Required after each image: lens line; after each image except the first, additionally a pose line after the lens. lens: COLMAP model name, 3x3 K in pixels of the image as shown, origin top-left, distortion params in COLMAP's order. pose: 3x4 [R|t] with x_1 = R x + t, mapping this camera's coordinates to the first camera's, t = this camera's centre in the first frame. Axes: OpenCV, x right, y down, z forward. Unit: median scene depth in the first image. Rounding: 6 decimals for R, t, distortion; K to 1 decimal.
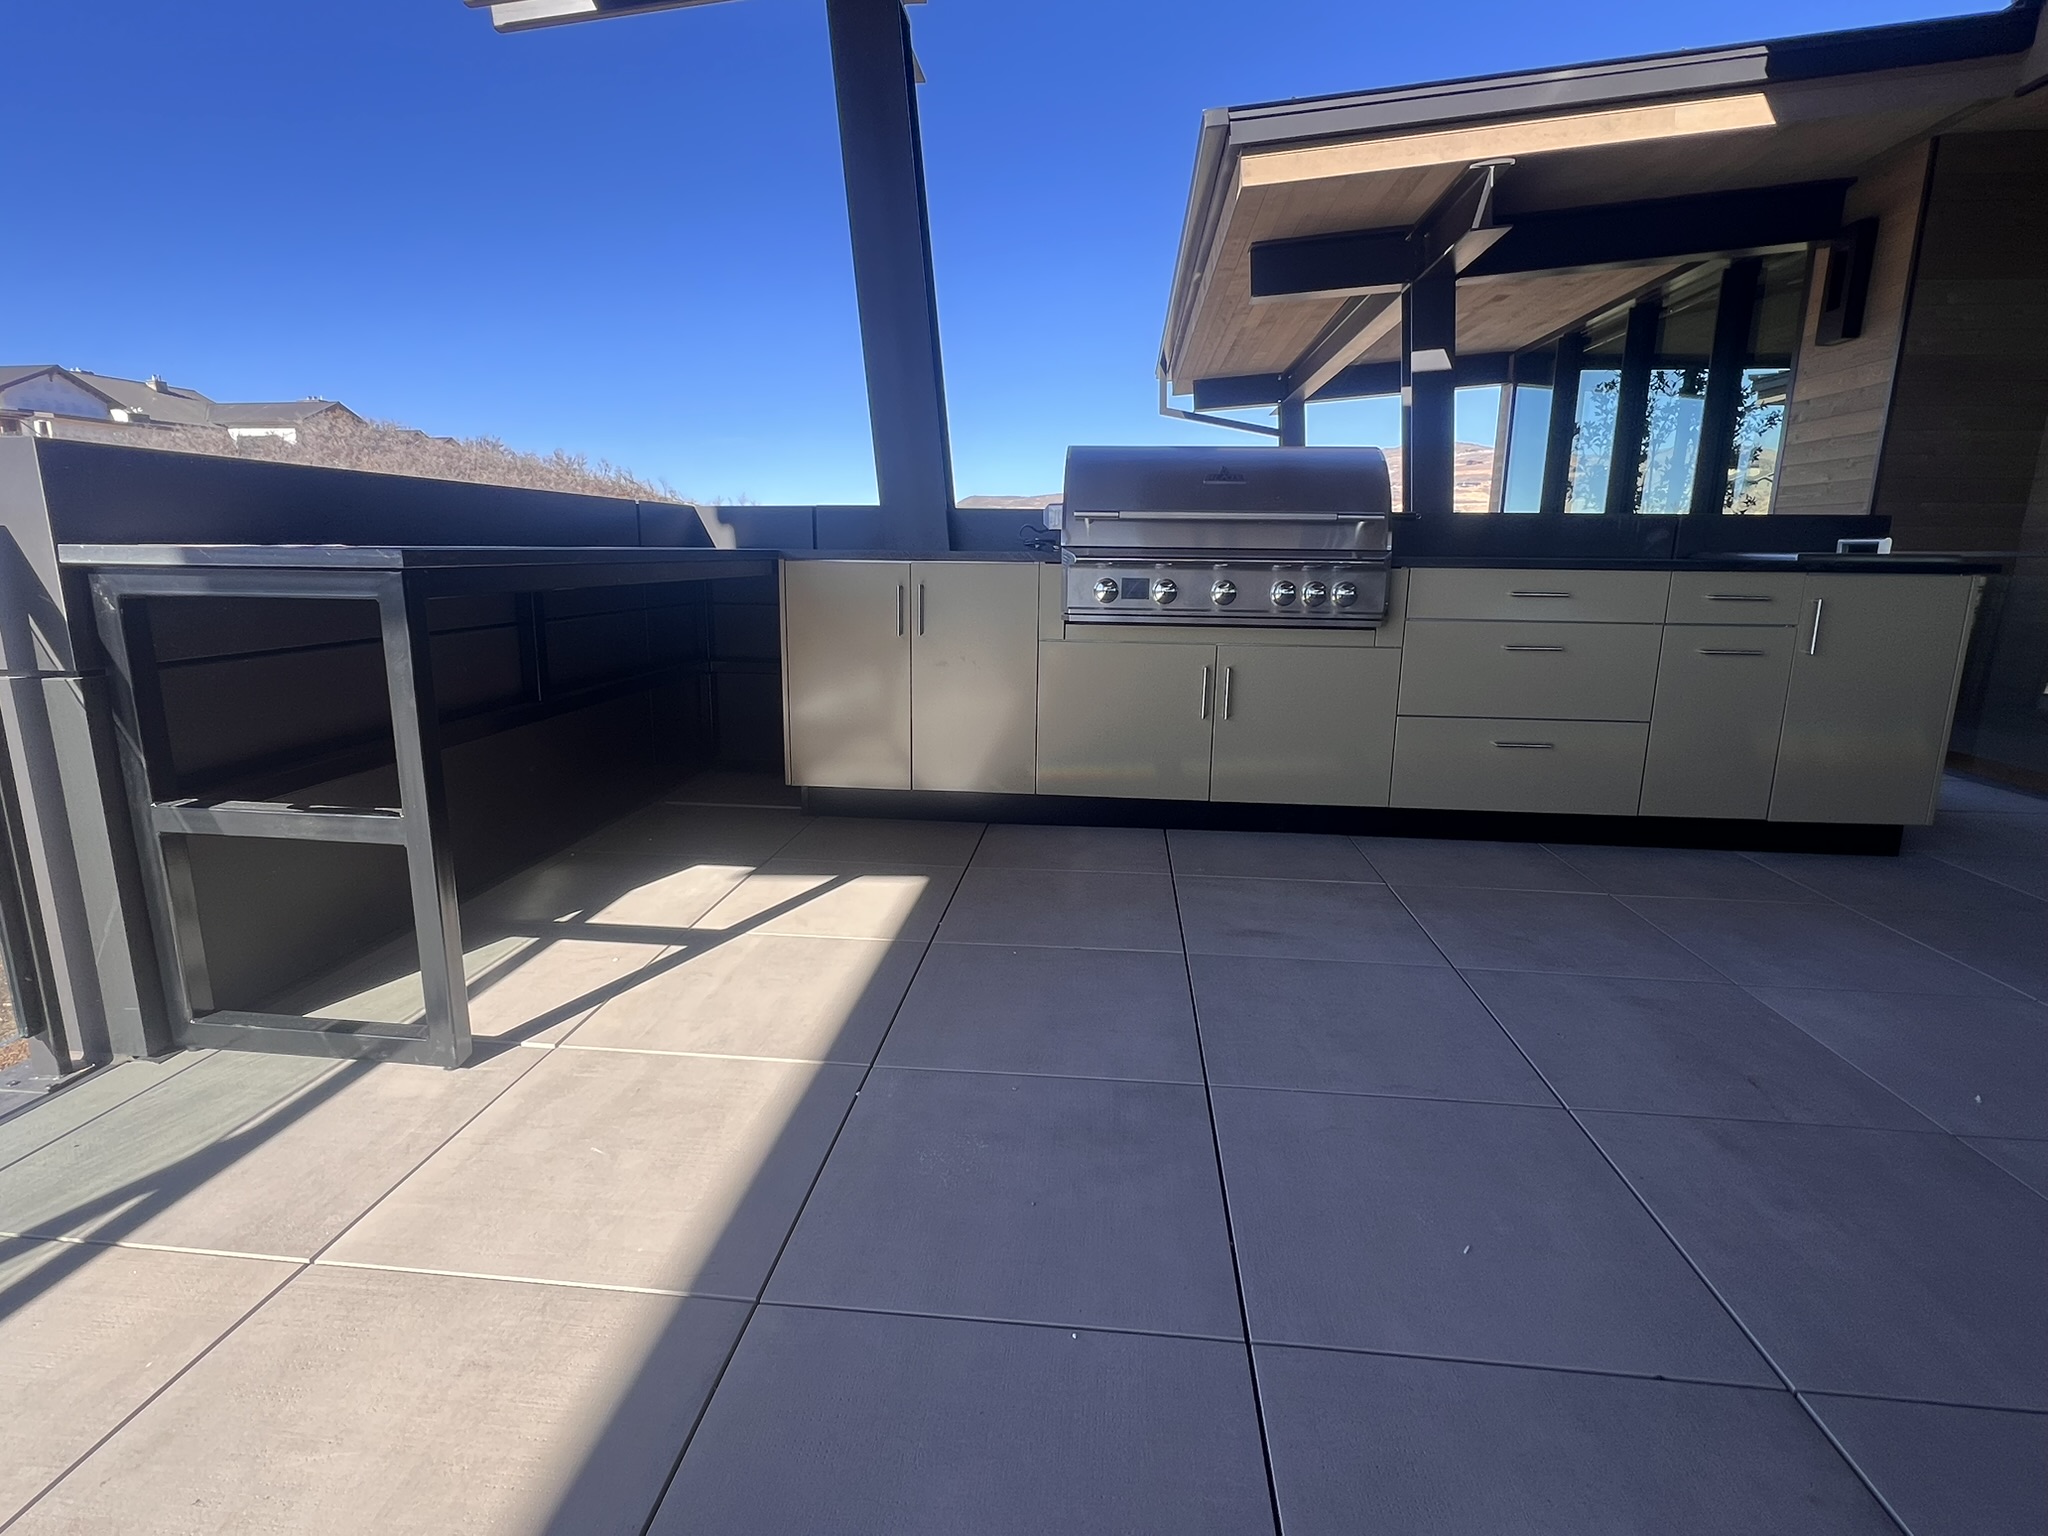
lens RADIAL K [[1026.7, 0, 1015.2], [0, 1026.7, 764.4], [0, 0, 1]] dist [-0.002381, 0.001707]
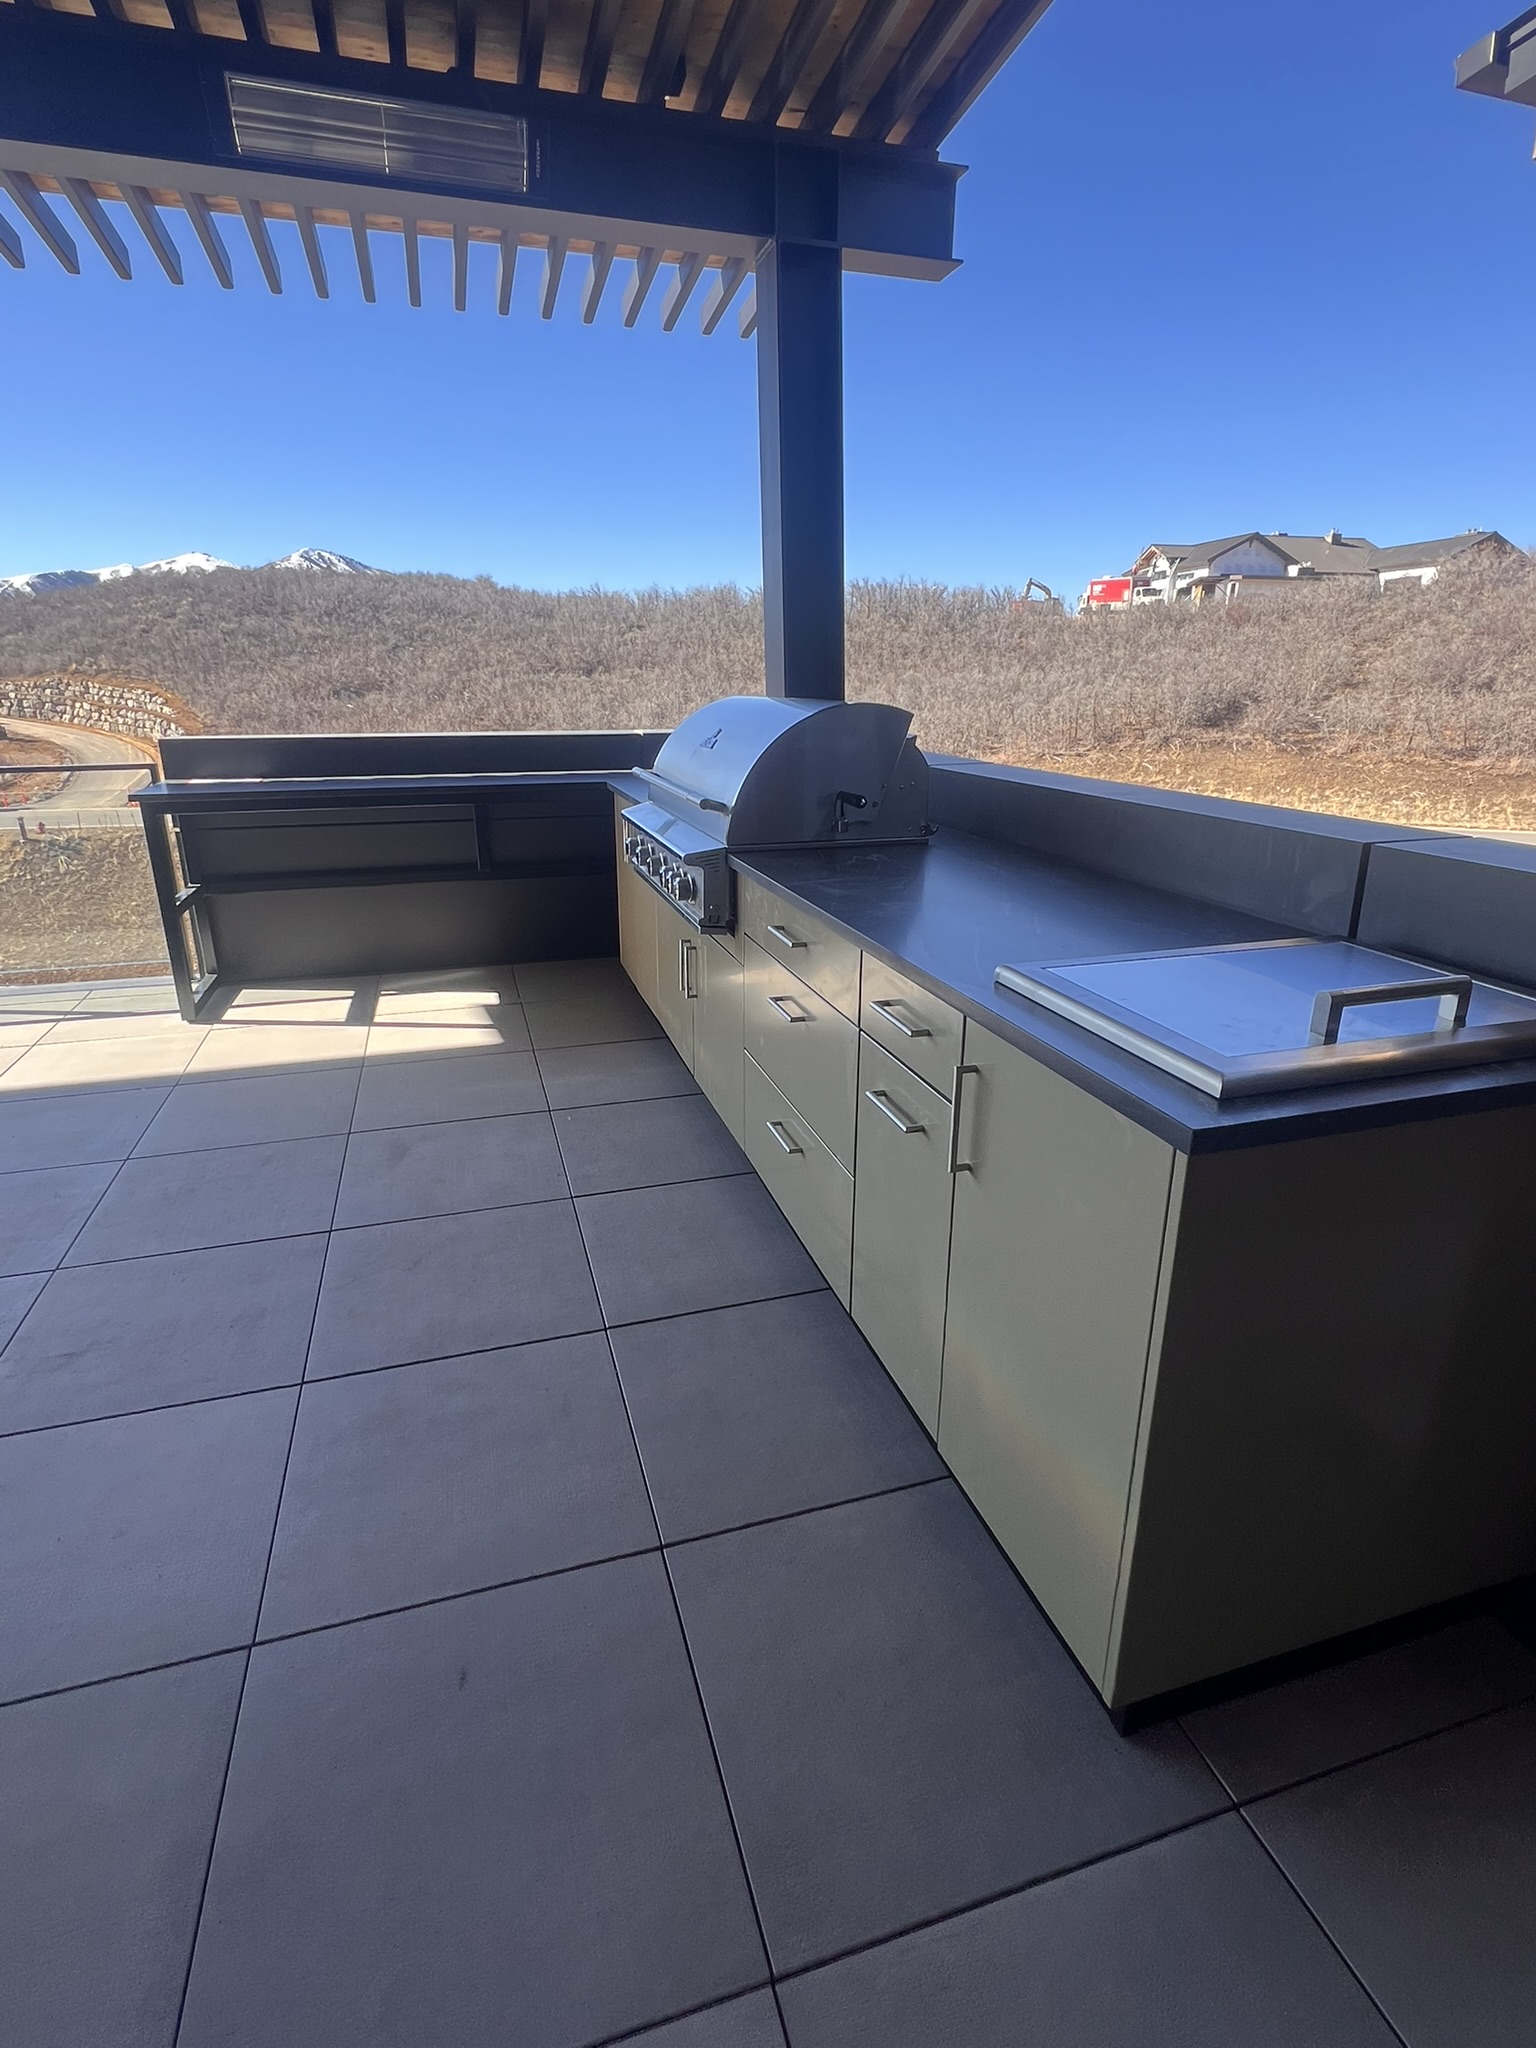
lens RADIAL K [[1027.4, 0, 769.3], [0, 1027.4, 1014.9], [0, 0, 1]] dist [-0.000219, 0.000194]
pose [[0.389553, 0.277593, -0.878175, 1.099927], [-0.185977, 0.957564, 0.220190, -0.257244], [0.902032, 0.077545, 0.424648, 0.676001]]
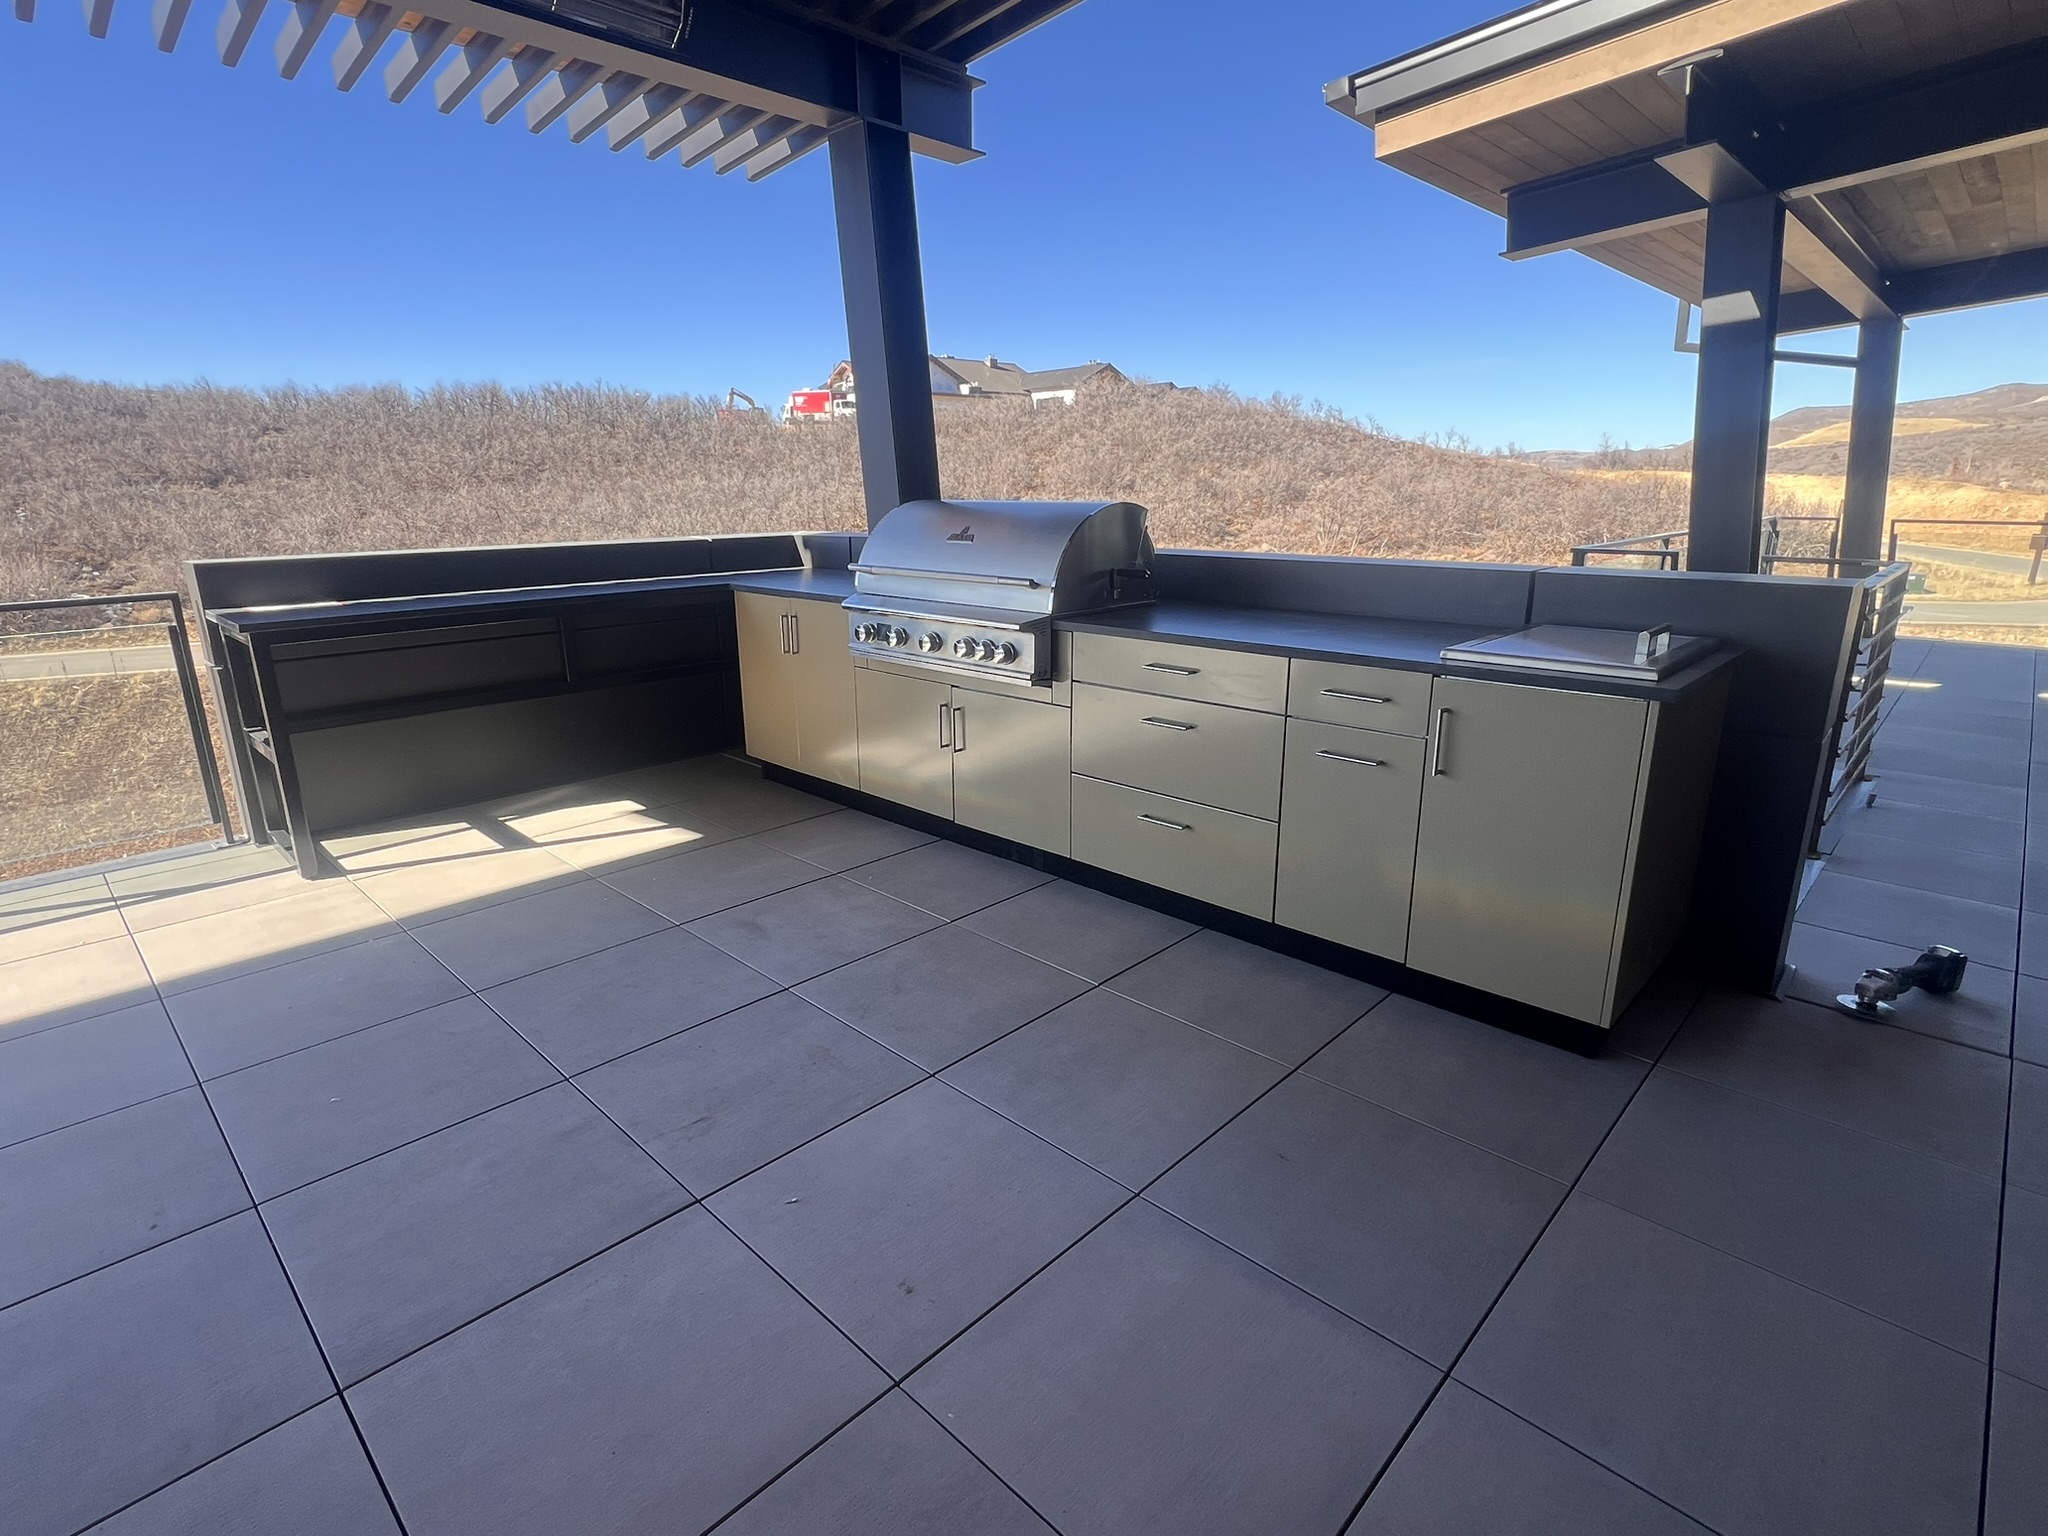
lens RADIAL K [[1027.4, 0, 1024.0], [0, 1027.4, 768.0], [0, 0, 1]] dist [-0.000219, 0.000194]
pose [[0.786730, 0.148785, -0.599099, 0.961593], [-0.109967, 0.988775, 0.101153, -0.150822], [0.607424, -0.013699, 0.794260, 0.152159]]
